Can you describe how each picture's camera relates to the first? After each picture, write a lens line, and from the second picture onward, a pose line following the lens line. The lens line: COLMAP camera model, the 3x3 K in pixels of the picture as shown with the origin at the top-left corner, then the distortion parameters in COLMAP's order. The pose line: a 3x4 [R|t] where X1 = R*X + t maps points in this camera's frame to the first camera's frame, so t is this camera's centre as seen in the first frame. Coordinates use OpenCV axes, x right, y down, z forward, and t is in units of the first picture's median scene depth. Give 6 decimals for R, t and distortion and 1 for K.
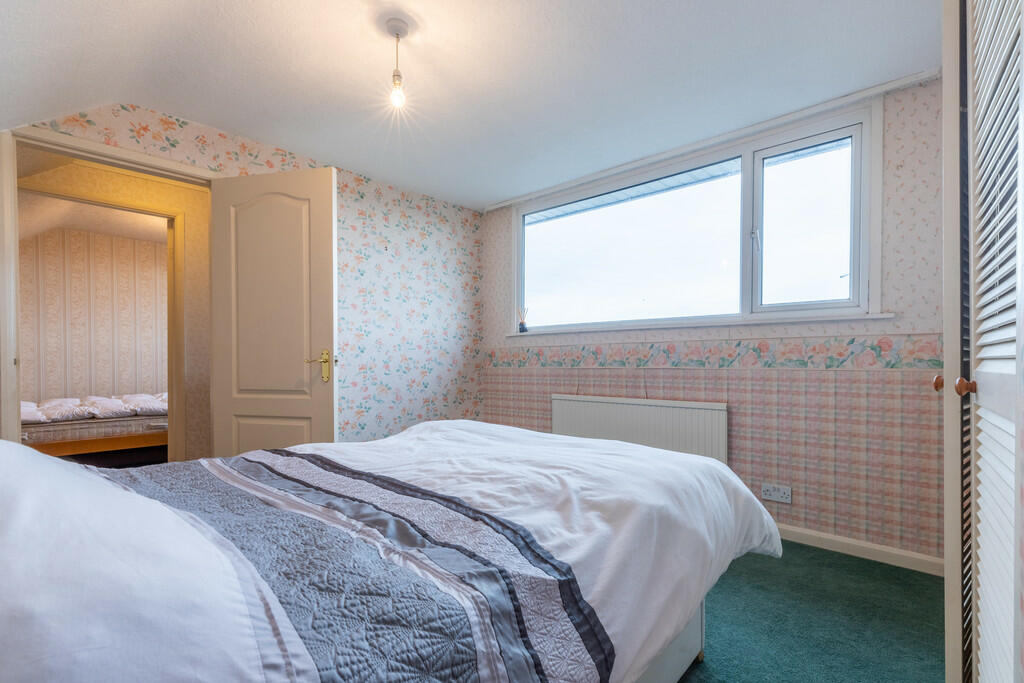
lens RADIAL K [[449.0, 0, 508.8], [0, 449.0, 380.7], [0, 0, 1]] dist [-0.062797, -0.000098]
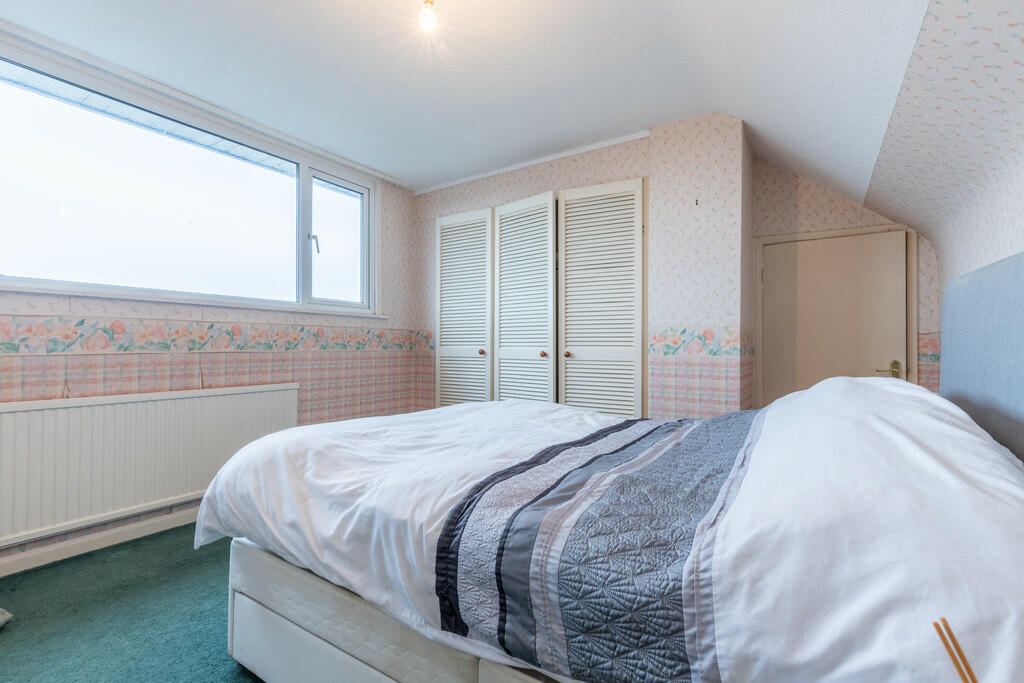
lens RADIAL K [[439.1, 0, 512.0], [0, 439.1, 341.5], [0, 0, 1]] dist [0.000432, 0.000141]
pose [[-0.135391, 0.012820, 0.990709, -0.587311], [0.040134, 0.999167, -0.007445, -0.018699], [-0.989979, 0.038753, -0.135793, 0.540707]]
